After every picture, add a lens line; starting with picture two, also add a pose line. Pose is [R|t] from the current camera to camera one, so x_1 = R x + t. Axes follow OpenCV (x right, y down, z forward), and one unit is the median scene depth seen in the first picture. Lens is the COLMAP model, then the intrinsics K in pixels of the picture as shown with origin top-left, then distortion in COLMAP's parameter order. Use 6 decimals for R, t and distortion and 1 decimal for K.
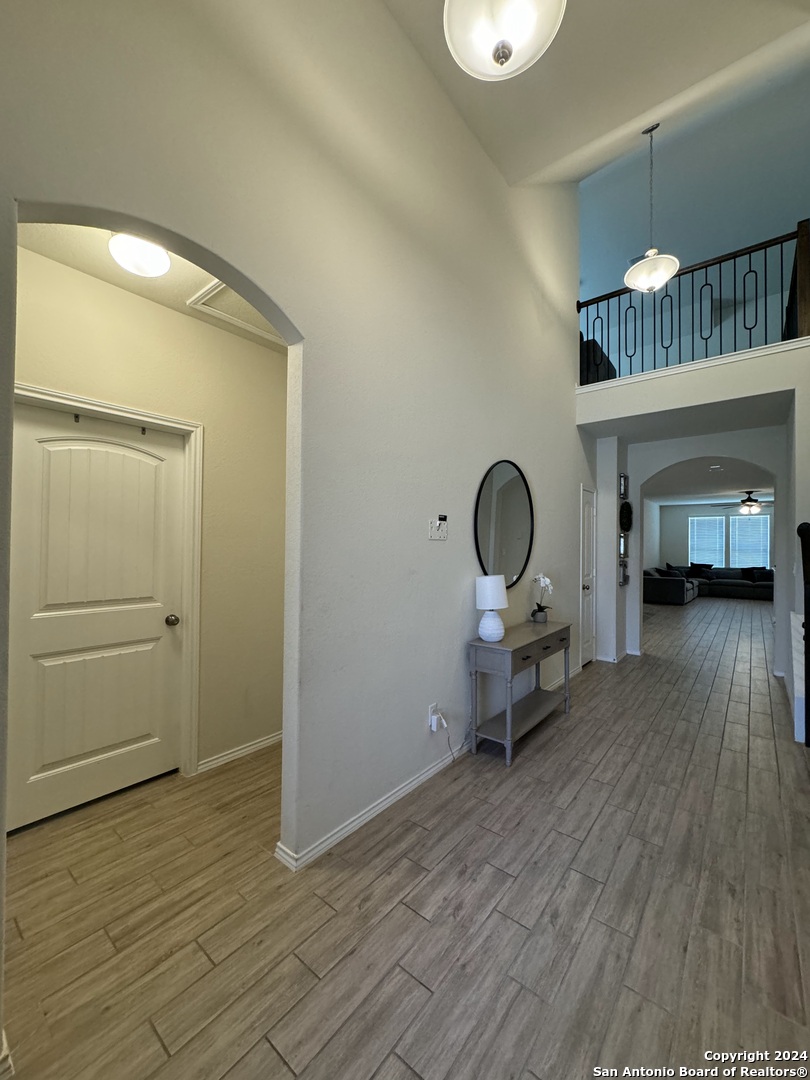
lens RADIAL K [[431.1, 0, 404.3], [0, 431.1, 540.1], [0, 0, 1]] dist [-0.002732, 0.000473]
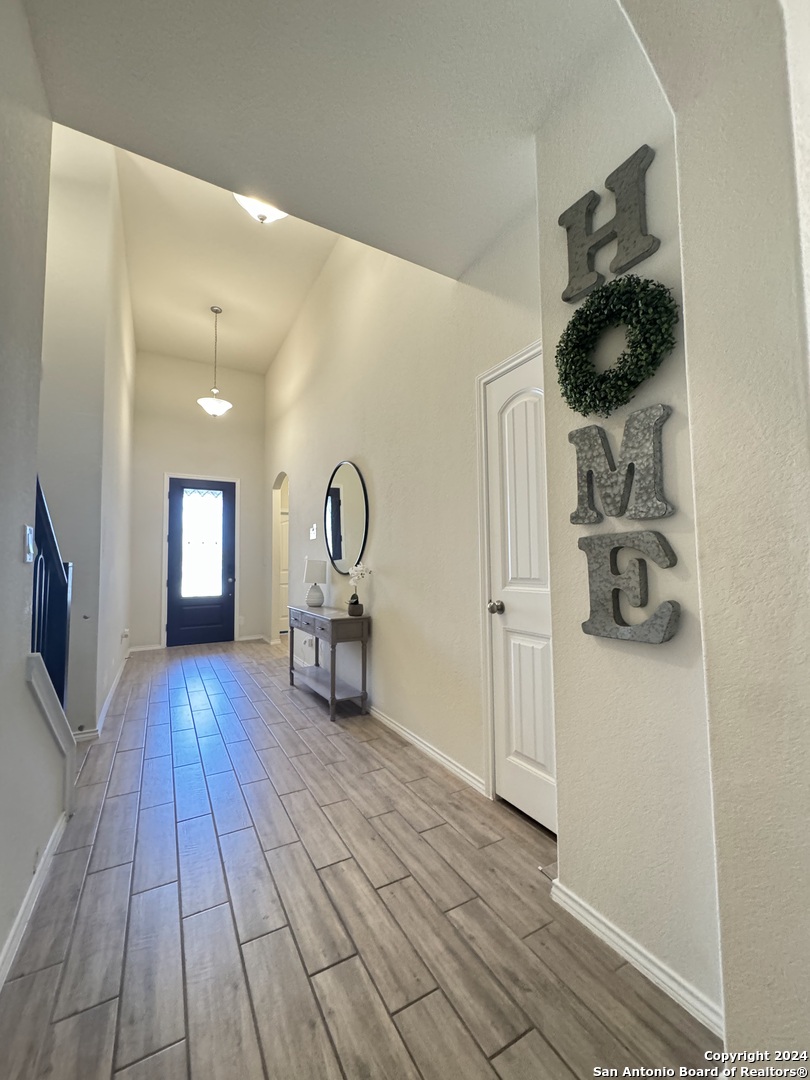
lens RADIAL K [[431.1, 0, 404.3], [0, 431.1, 540.1], [0, 0, 1]] dist [-0.002732, 0.000473]
pose [[-0.369905, -0.056777, -0.927333, 1.037464], [0.021176, 0.997356, -0.069511, 0.086947], [0.928828, -0.045350, -0.367725, 1.320046]]
